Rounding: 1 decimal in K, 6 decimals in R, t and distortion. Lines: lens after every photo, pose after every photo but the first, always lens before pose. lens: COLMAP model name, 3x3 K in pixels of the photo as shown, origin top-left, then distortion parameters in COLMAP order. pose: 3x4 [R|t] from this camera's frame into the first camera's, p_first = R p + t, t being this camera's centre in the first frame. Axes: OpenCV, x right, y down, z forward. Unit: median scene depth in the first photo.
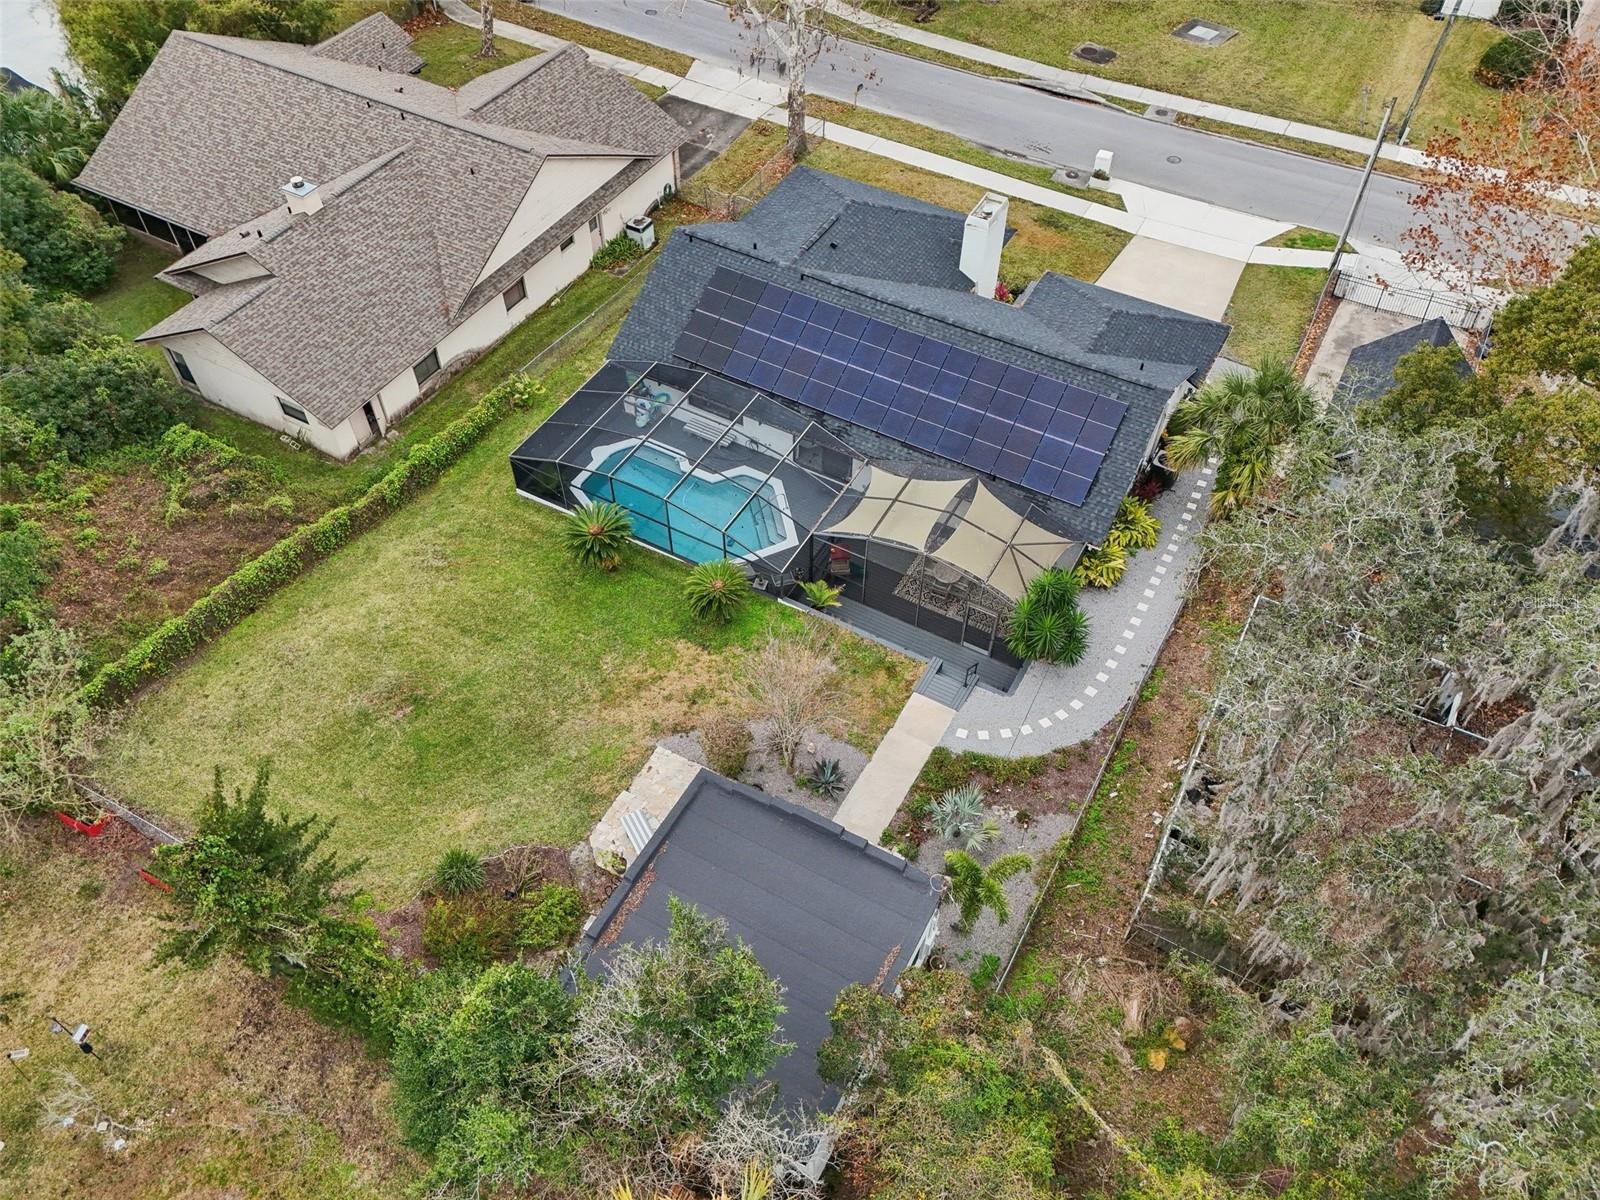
lens RADIAL K [[1167.8, 0, 804.7], [0, 1167.8, 597.7], [0, 0, 1]] dist [0.079944, -0.088727]
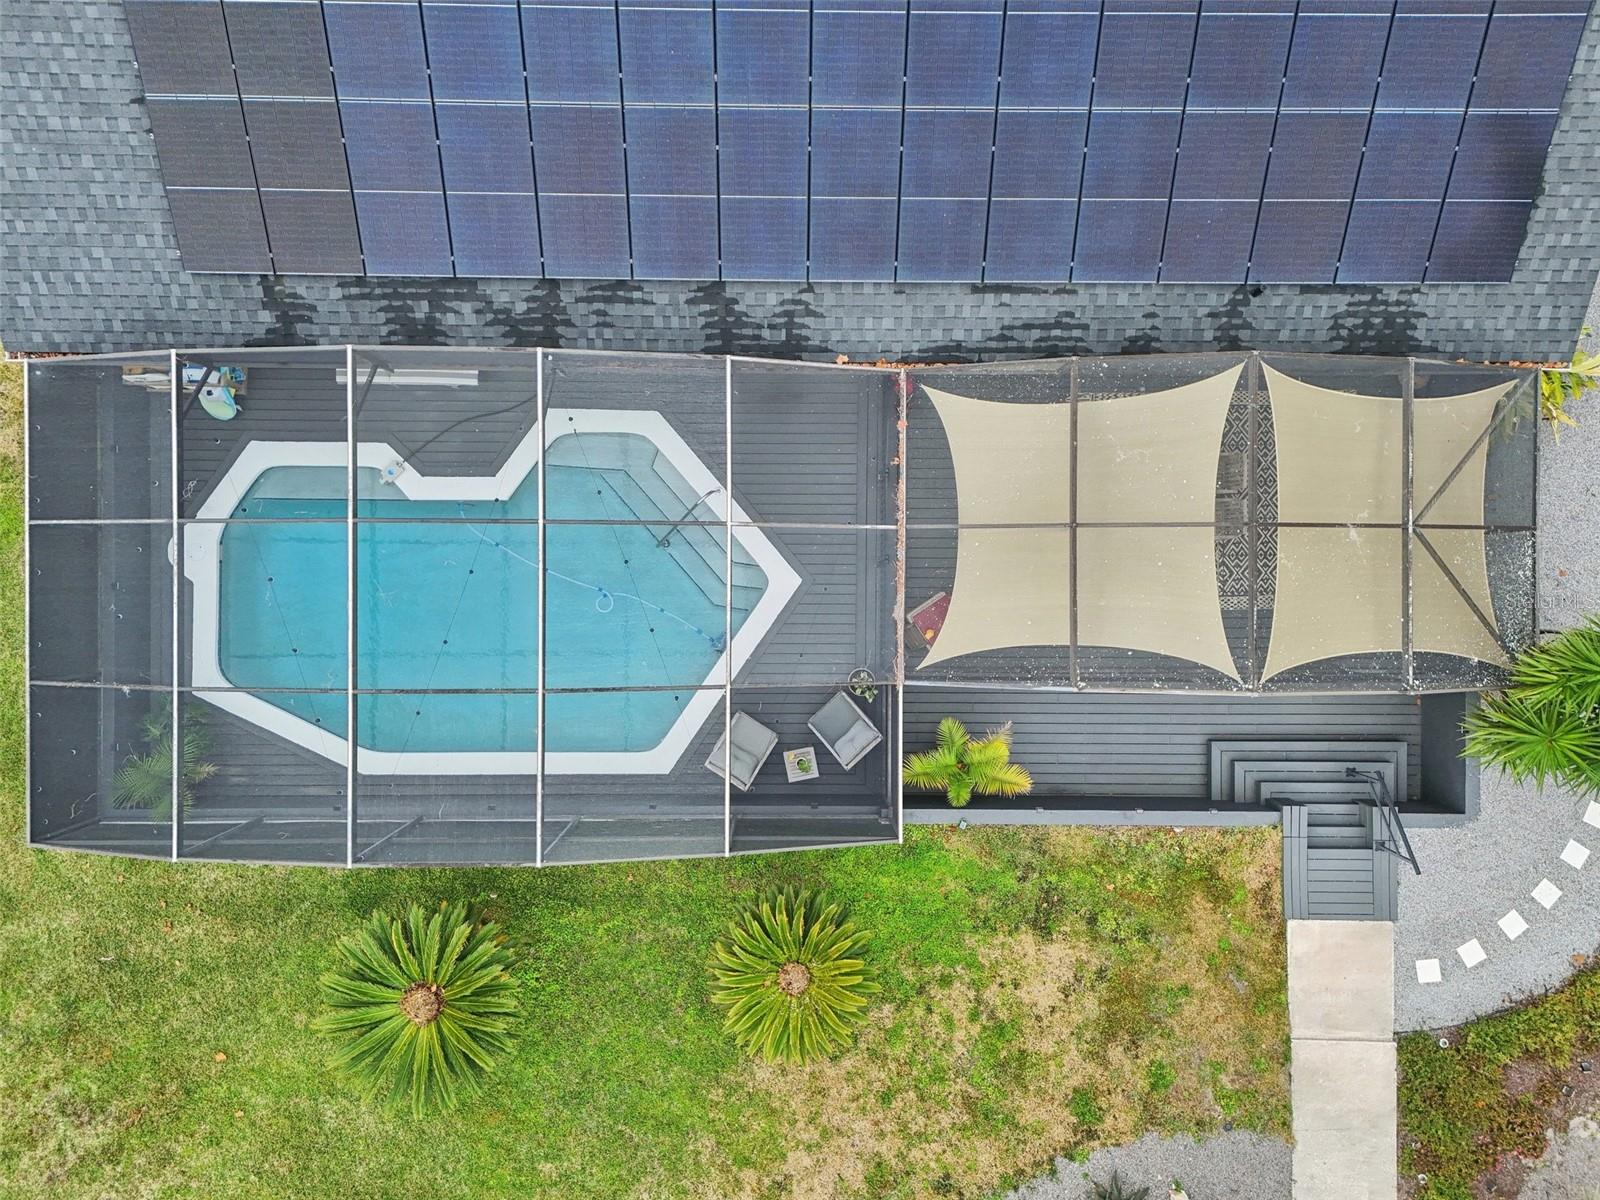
lens RADIAL K [[1167.8, 0, 804.7], [0, 1167.8, 597.7], [0, 0, 1]] dist [0.079944, -0.088727]
pose [[0.874756, -0.484558, -0.002421, -0.005801], [0.368189, 0.661413, 0.653429, -0.302463], [-0.315023, -0.572482, 0.756984, 0.656123]]
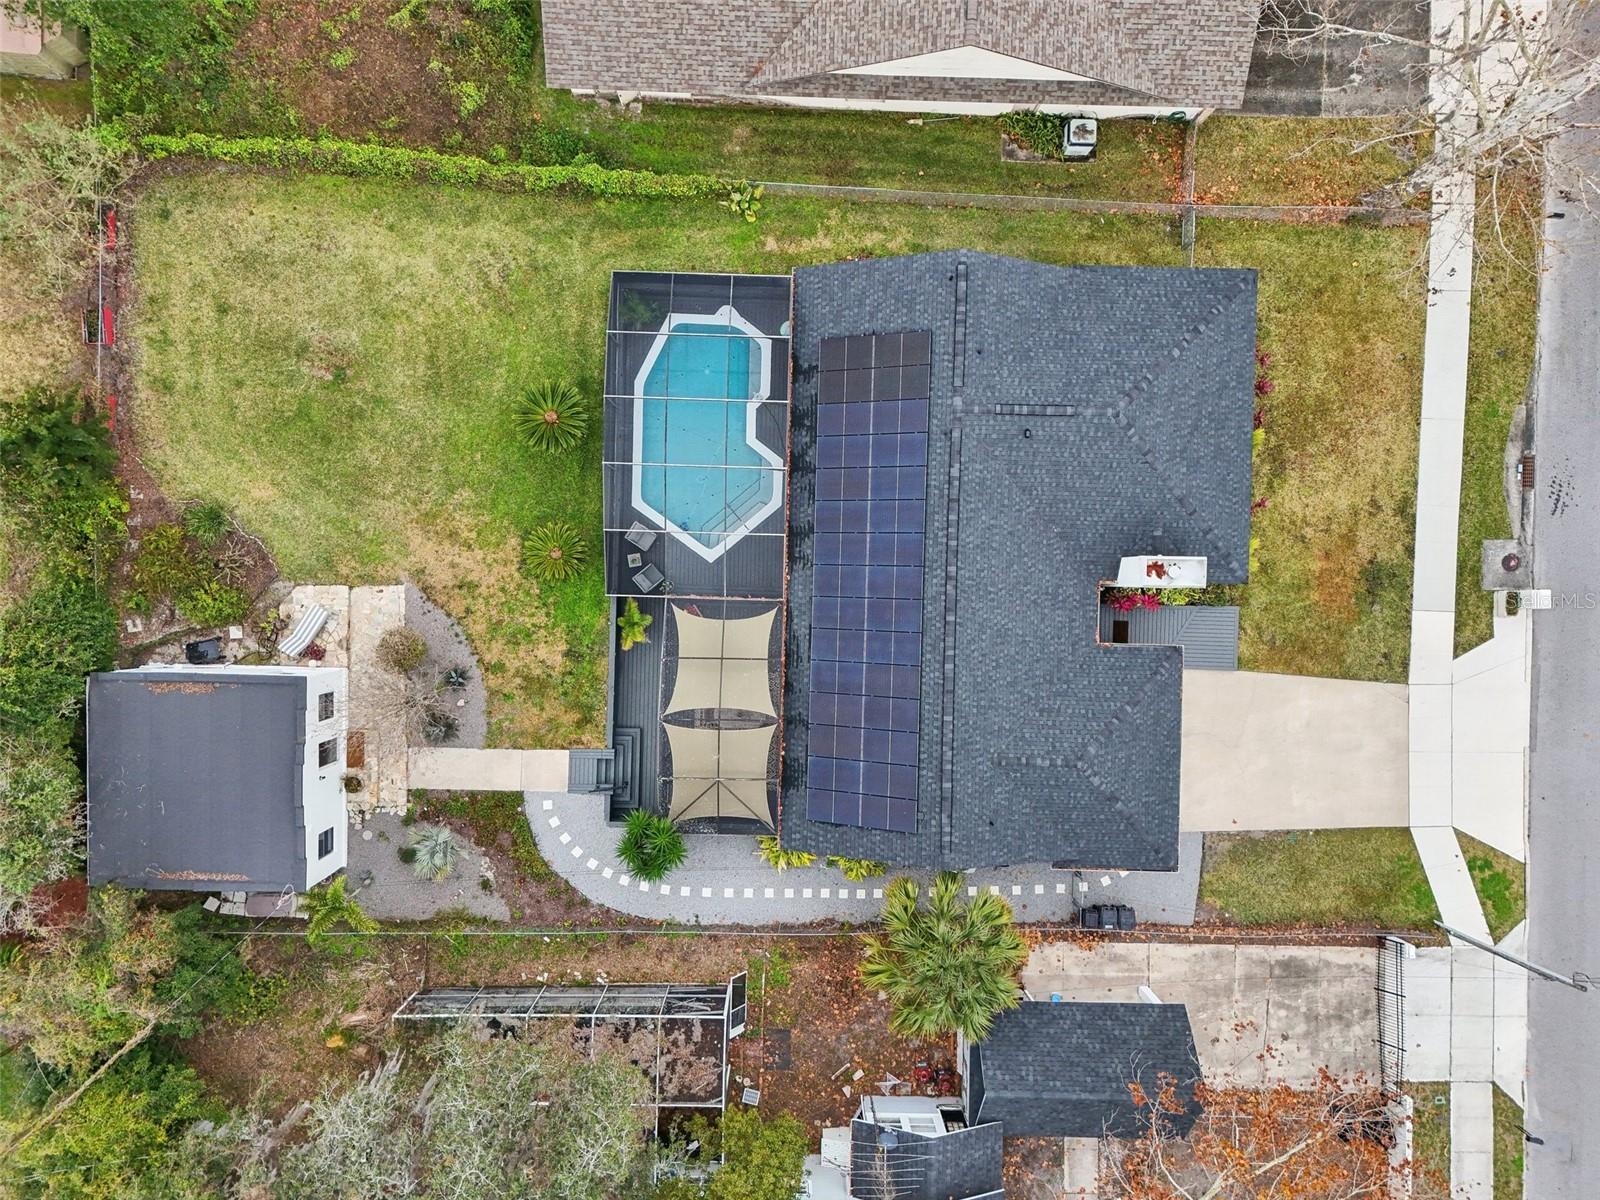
lens RADIAL K [[1167.8, 0, 804.7], [0, 1167.8, 597.7], [0, 0, 1]] dist [0.079944, -0.088727]
pose [[0.465027, 0.885295, 0.001531, 0.056415], [-0.683921, 0.358150, 0.635595, -0.708685], [0.562141, -0.296616, 0.772021, 0.245289]]
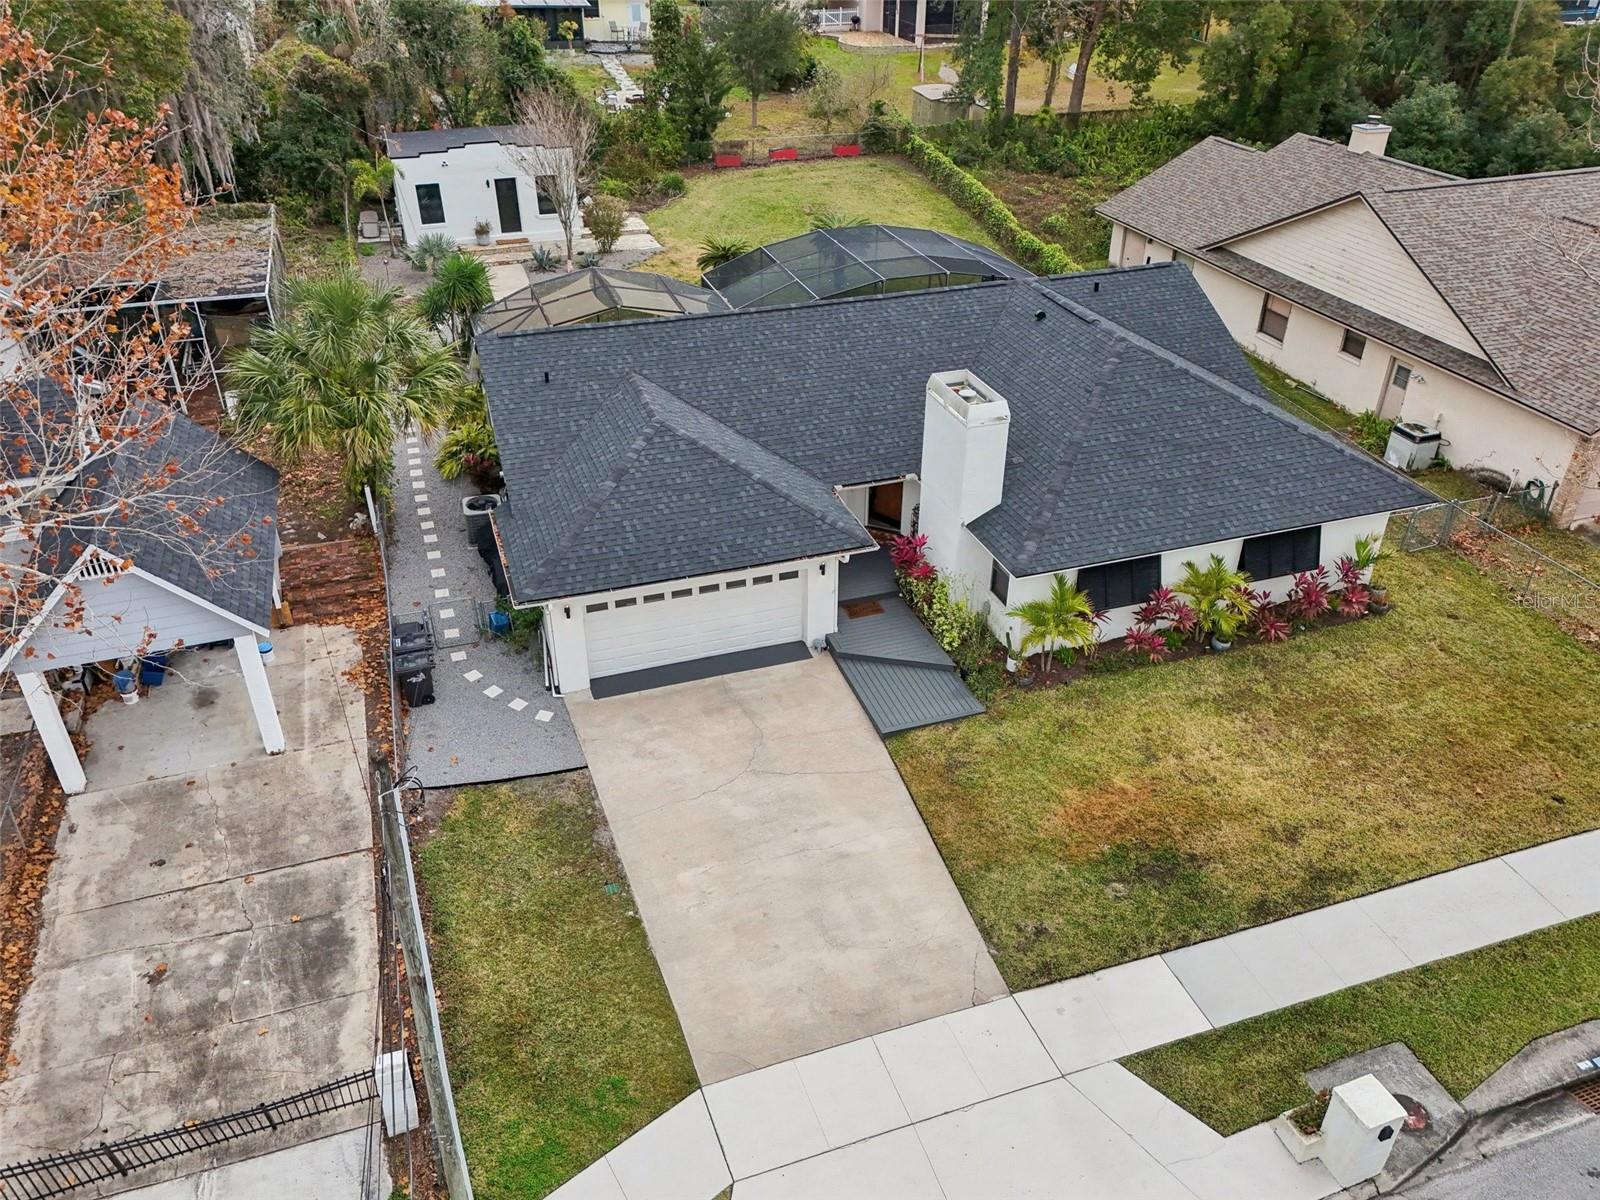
lens RADIAL K [[1167.8, 0, 804.7], [0, 1167.8, 597.7], [0, 0, 1]] dist [0.079944, -0.088727]
pose [[-0.669087, 0.389250, -0.633094, 0.632363], [-0.574185, 0.270093, 0.772892, -0.730311], [0.471842, 0.880644, 0.042785, 1.098168]]
